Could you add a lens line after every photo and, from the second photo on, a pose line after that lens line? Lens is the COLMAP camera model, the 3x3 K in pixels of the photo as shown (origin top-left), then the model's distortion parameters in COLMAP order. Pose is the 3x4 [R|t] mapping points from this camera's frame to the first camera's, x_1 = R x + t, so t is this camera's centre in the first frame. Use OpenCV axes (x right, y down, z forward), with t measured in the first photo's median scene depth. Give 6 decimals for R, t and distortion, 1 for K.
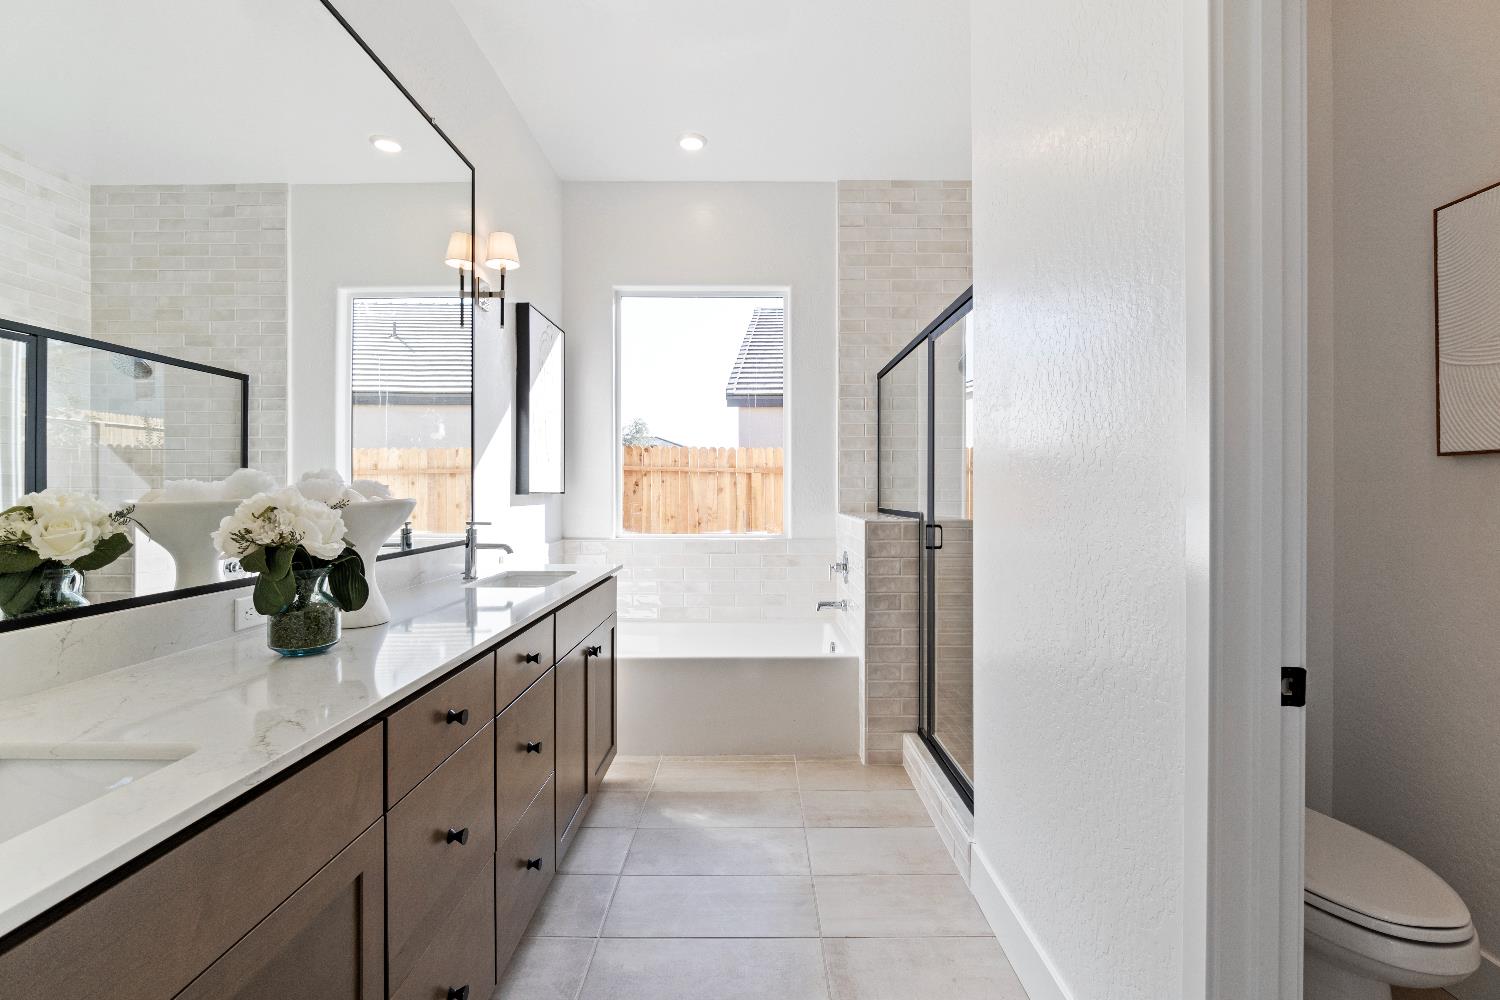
lens RADIAL K [[670.2, 0, 750.0], [0, 670.2, 500.0], [0, 0, 1]] dist [-0.001356, -0.000056]
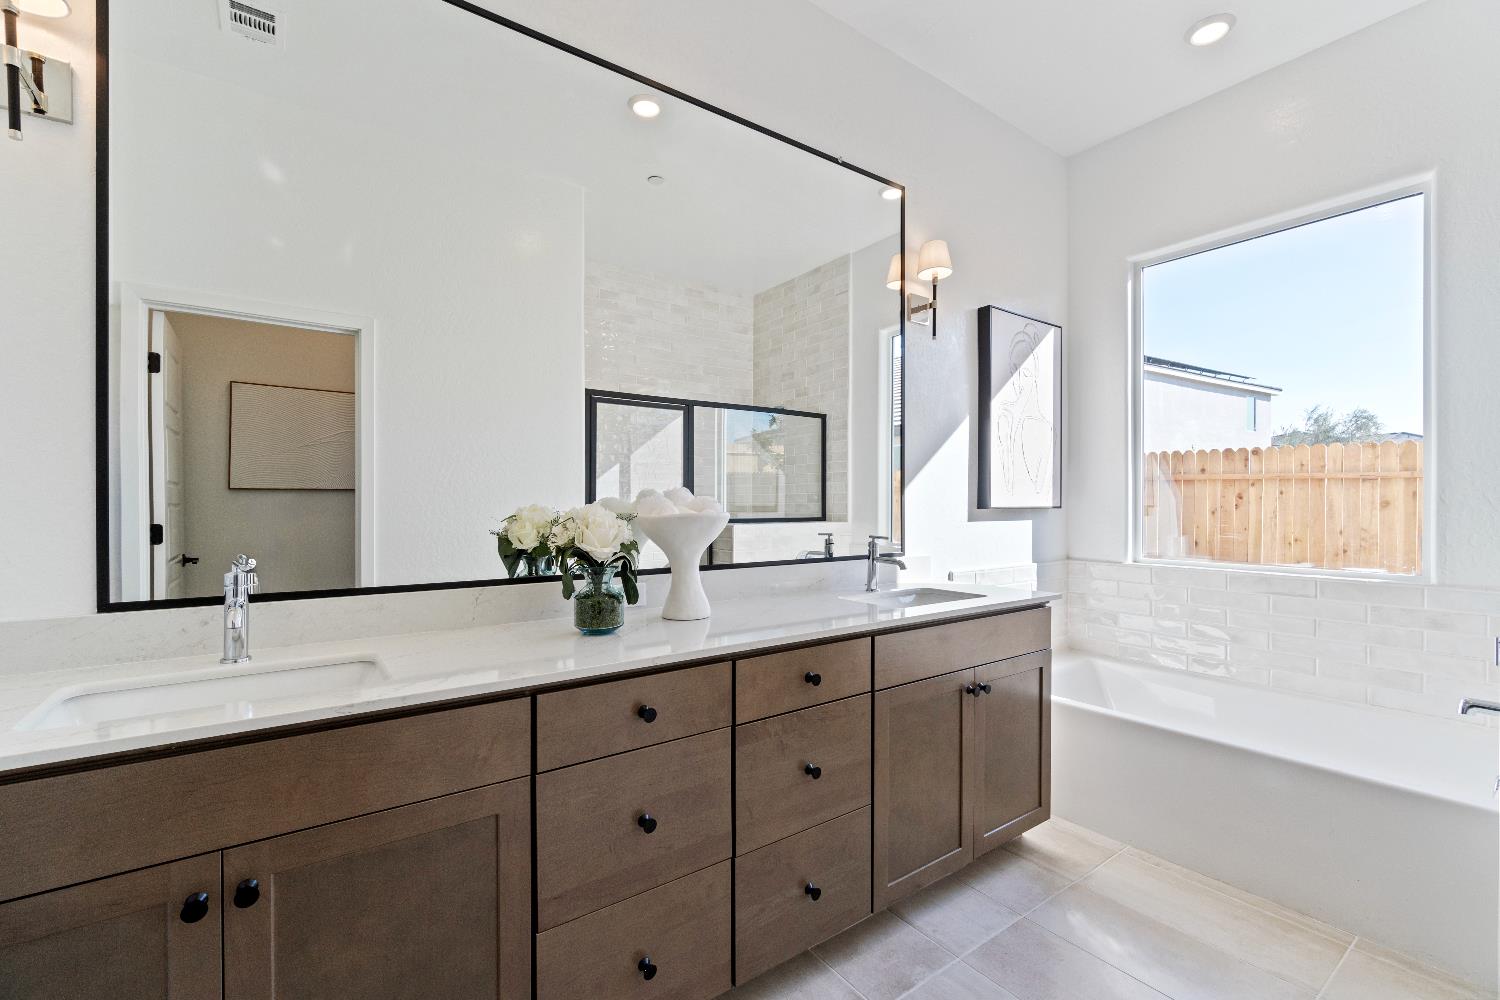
lens RADIAL K [[651.5, 0, 754.2], [0, 651.5, 510.0], [0, 0, 1]] dist [0.001358, 0.000277]
pose [[0.602628, 0.006436, -0.797996, 0.161197], [-0.011564, 0.999933, -0.000668, -0.001834], [0.797938, 0.009631, 0.602662, 0.152206]]
